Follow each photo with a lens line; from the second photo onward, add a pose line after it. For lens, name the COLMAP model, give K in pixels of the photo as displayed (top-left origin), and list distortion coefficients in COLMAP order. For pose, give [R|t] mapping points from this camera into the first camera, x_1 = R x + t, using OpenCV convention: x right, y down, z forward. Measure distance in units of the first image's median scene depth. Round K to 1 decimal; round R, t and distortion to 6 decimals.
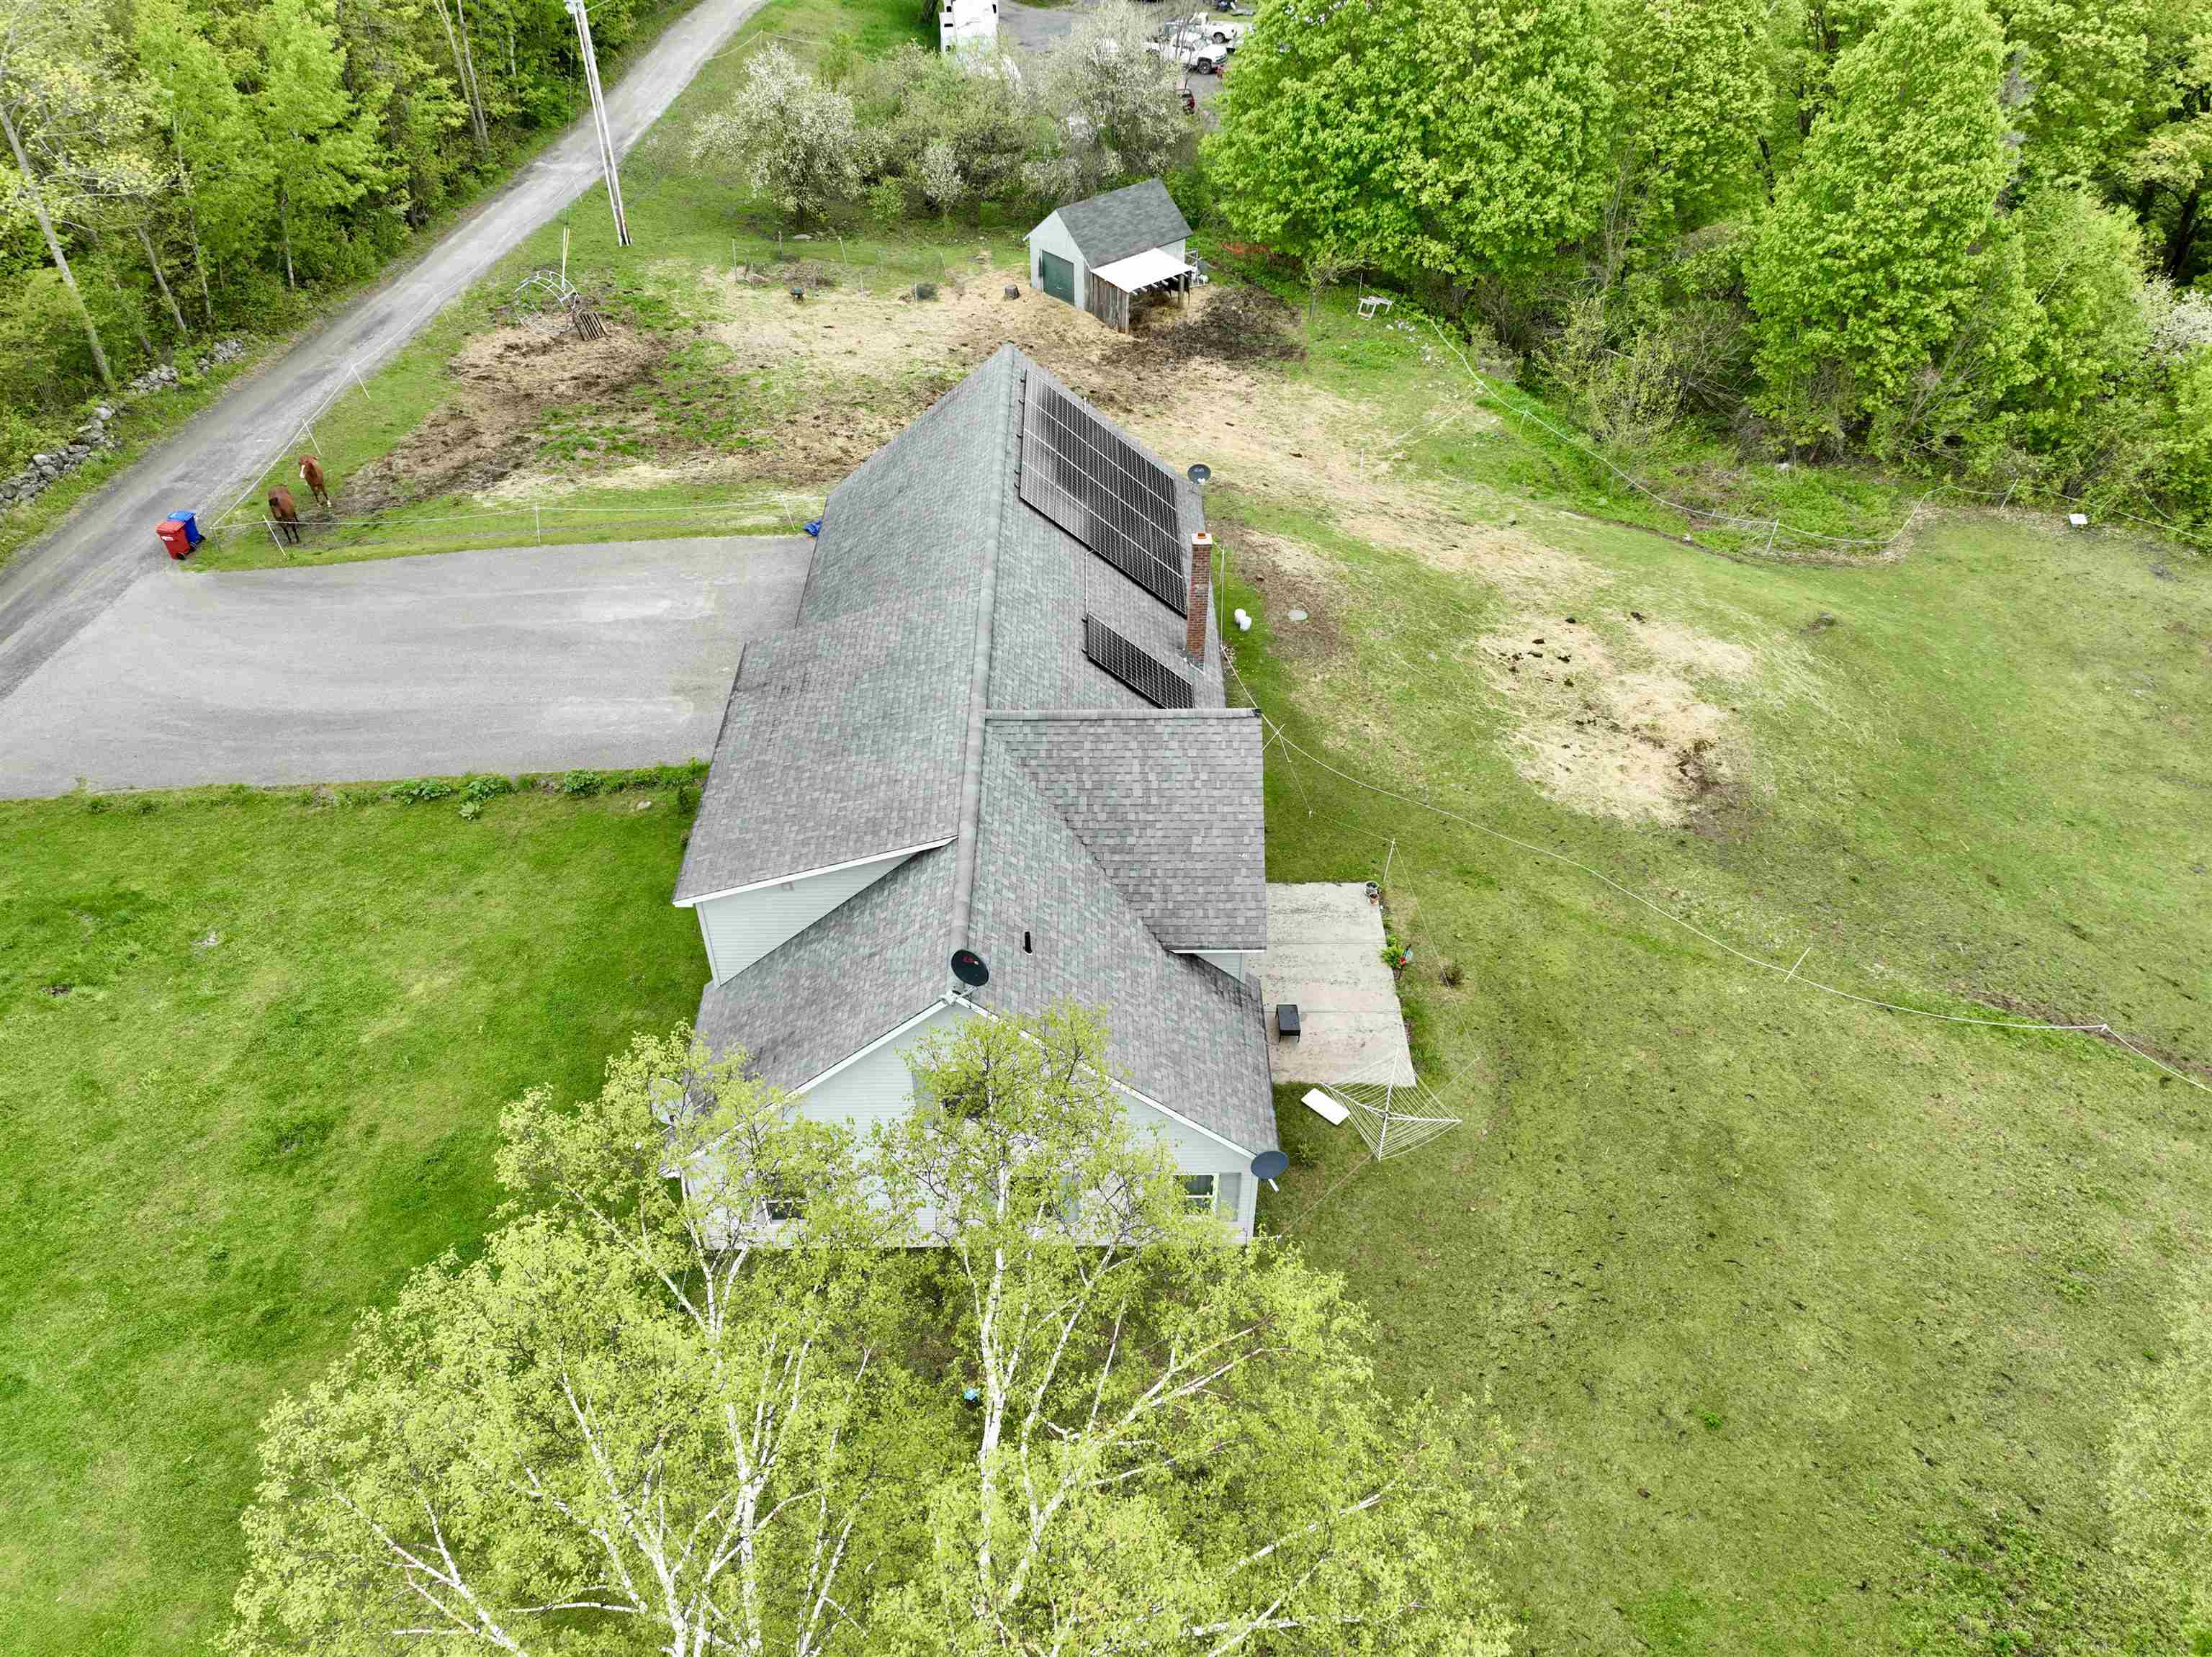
lens RADIAL K [[1562.2, 0, 1106.0], [0, 1562.2, 828.5], [0, 0, 1]] dist [-0.004166, 0.025496]
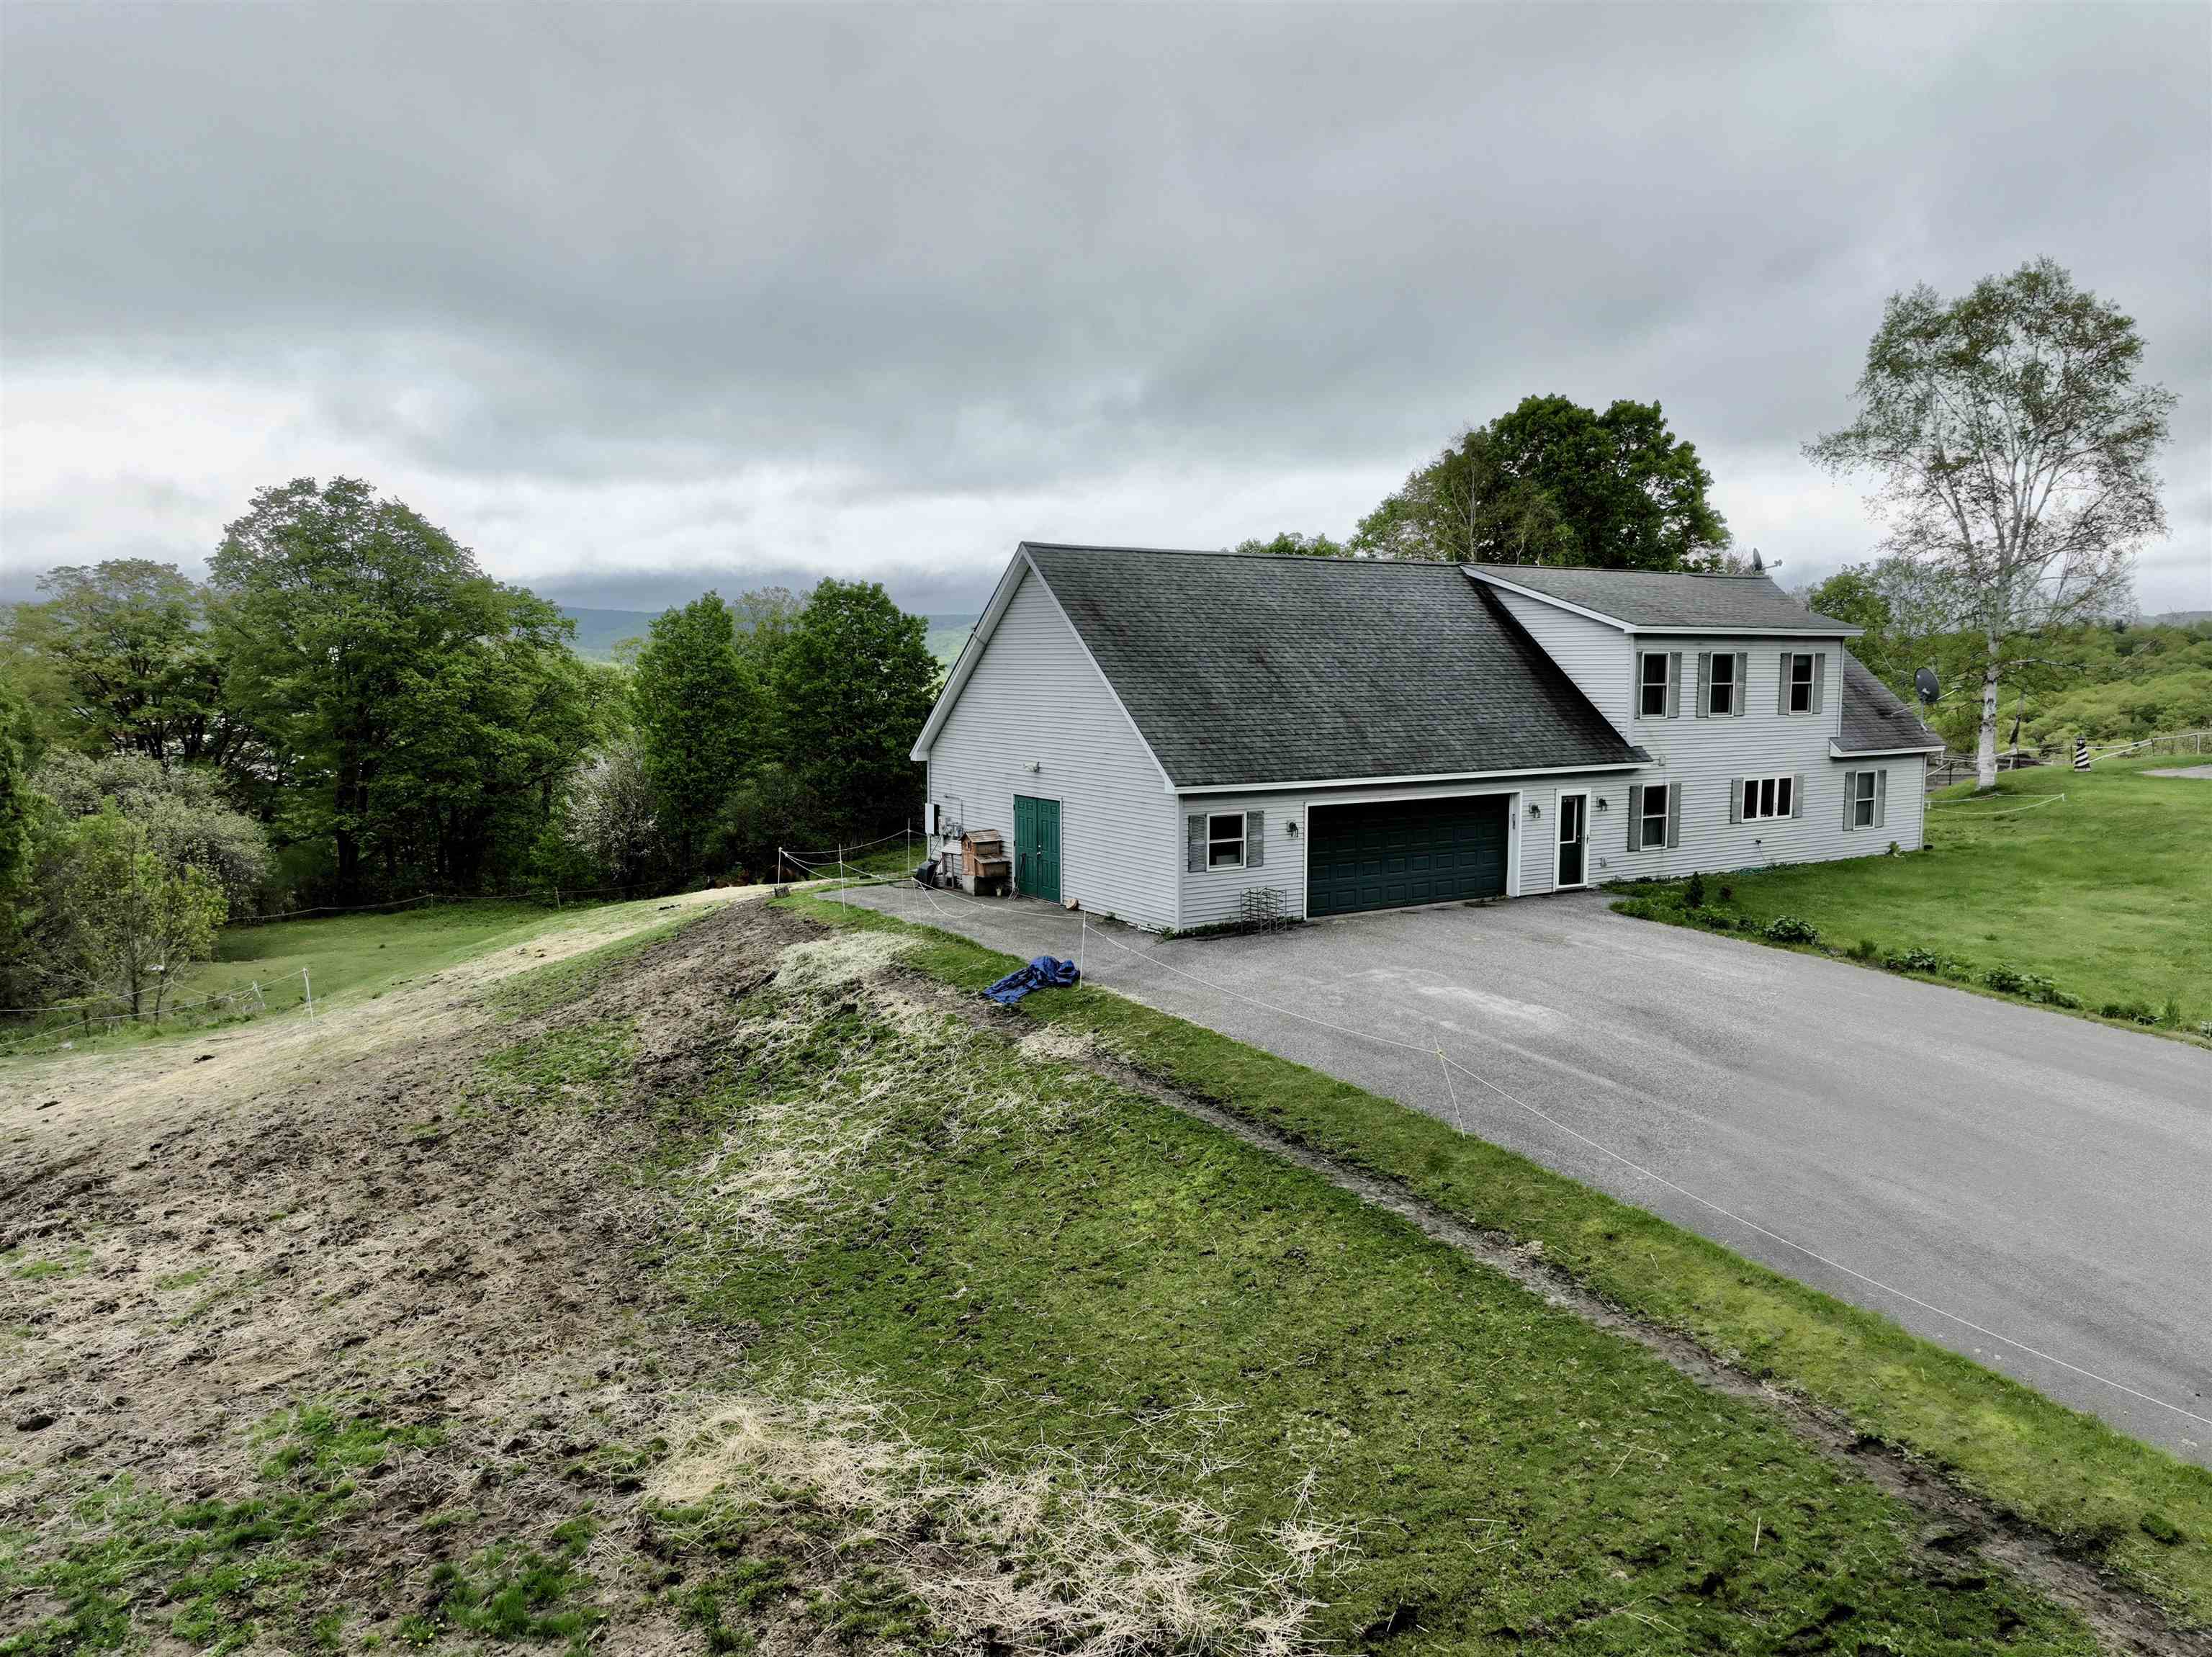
lens RADIAL K [[1562.2, 0, 1106.0], [0, 1562.2, 828.5], [0, 0, 1]] dist [-0.004166, 0.025496]
pose [[-0.526070, -0.090916, 0.845568, -0.462738], [0.555526, 0.716092, 0.422615, -0.323787], [-0.643927, 0.692059, -0.326208, 0.841298]]
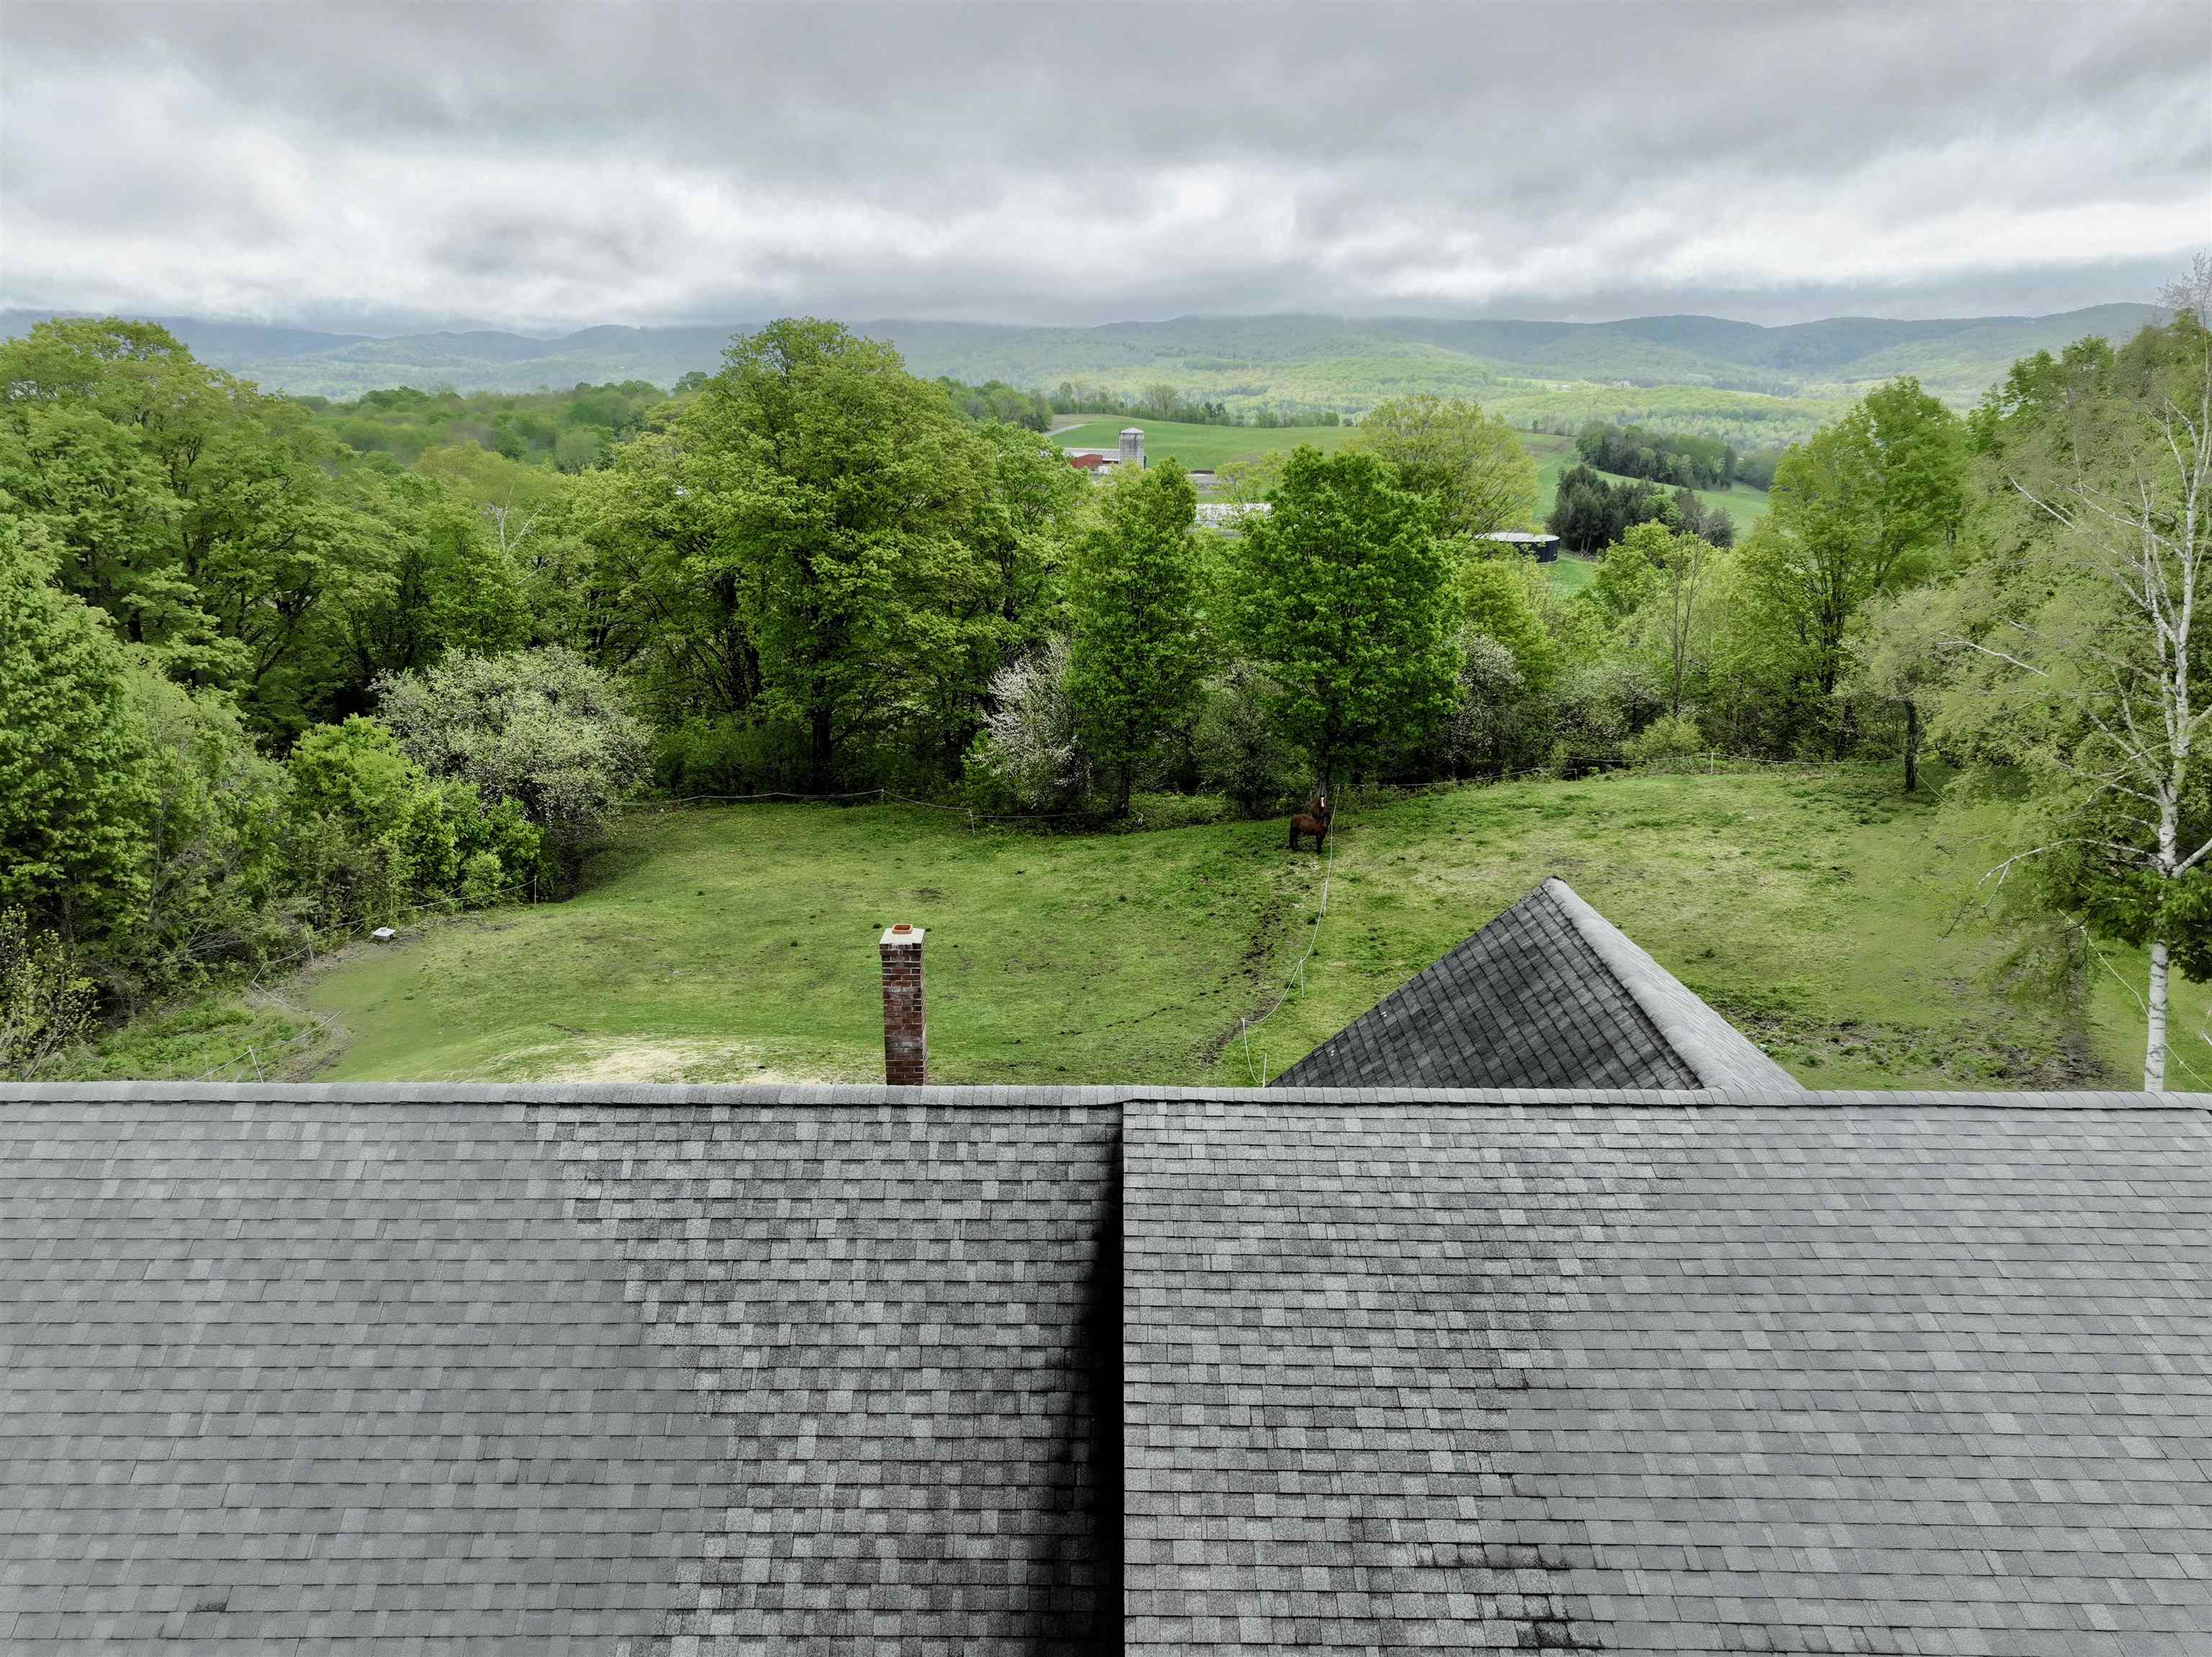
lens RADIAL K [[1562.2, 0, 1106.0], [0, 1562.2, 828.5], [0, 0, 1]] dist [-0.004166, 0.025496]
pose [[0.018504, -0.279824, 0.959873, -0.207543], [0.652330, 0.730933, 0.200508, -0.142322], [-0.757710, 0.622443, 0.196063, 0.451503]]
